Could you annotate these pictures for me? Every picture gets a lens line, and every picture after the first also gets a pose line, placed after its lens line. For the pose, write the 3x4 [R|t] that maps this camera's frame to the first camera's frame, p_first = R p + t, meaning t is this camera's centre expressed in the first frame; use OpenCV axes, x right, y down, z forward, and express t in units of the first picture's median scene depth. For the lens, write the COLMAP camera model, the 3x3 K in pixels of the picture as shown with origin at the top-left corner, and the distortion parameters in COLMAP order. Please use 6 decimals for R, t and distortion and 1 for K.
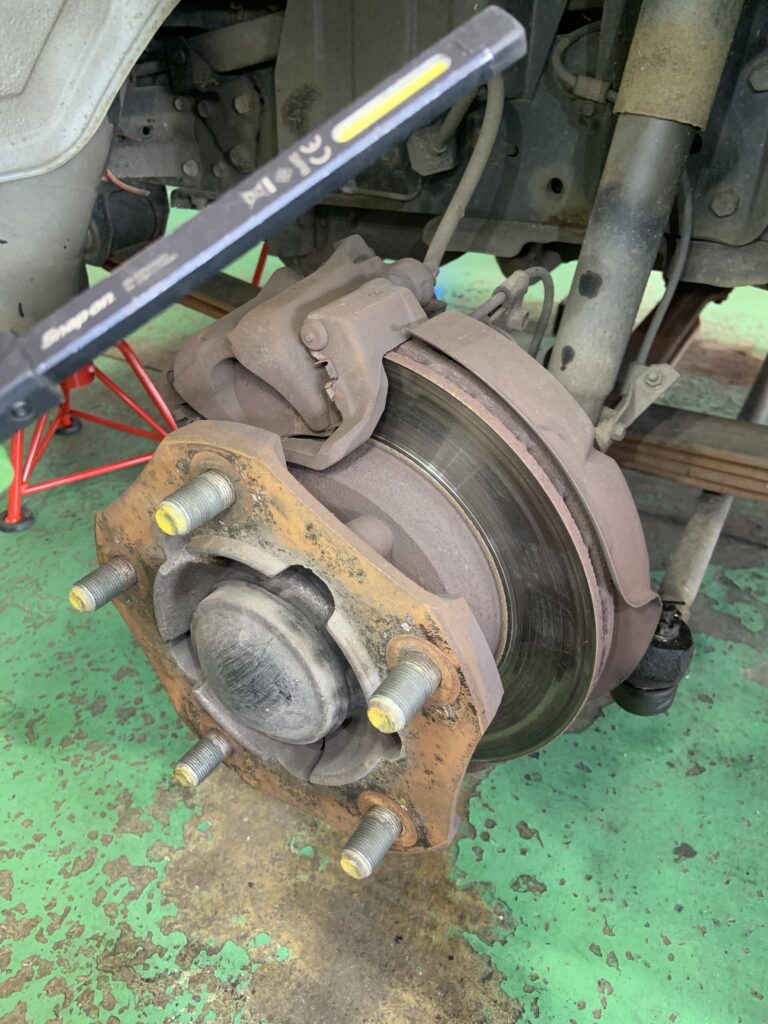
lens RADIAL K [[796.4, 0, 387.7], [0, 796.4, 502.7], [0, 0, 1]] dist [0.118821, -0.147059]
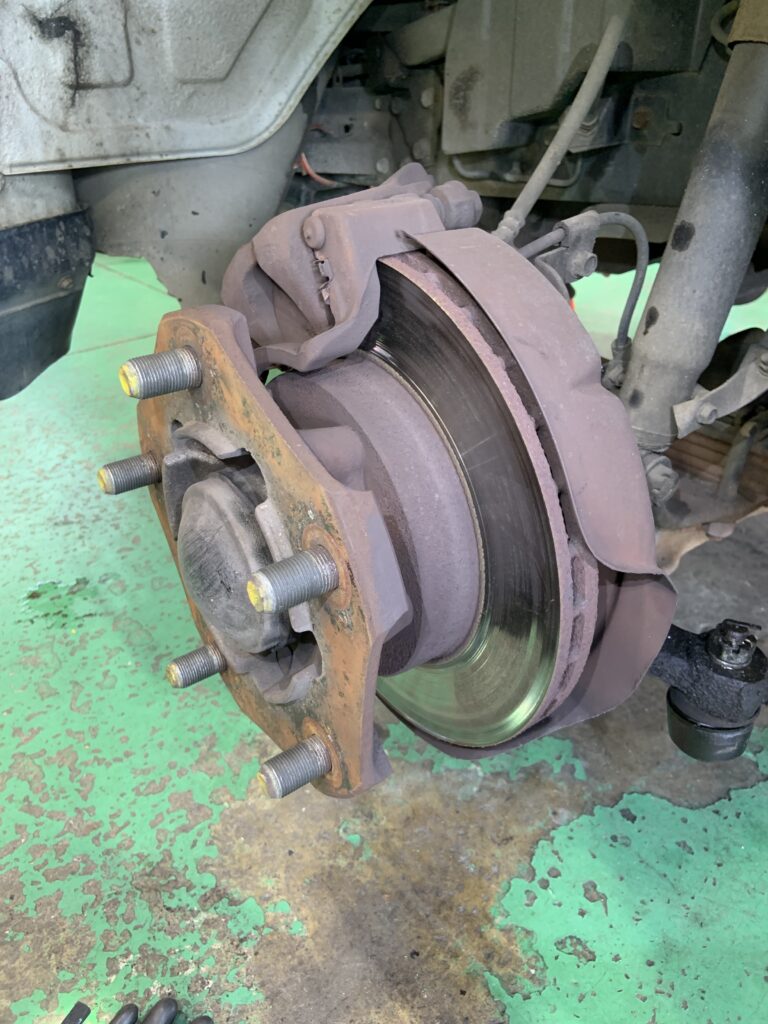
lens RADIAL K [[796.4, 0, 381.7], [0, 796.4, 503.6], [0, 0, 1]] dist [0.118821, -0.147059]
pose [[0.934199, 0.154757, -0.321437, 0.200316], [-0.179005, 0.982720, -0.047111, 0.085459], [0.308592, 0.101550, 0.945758, 0.063810]]
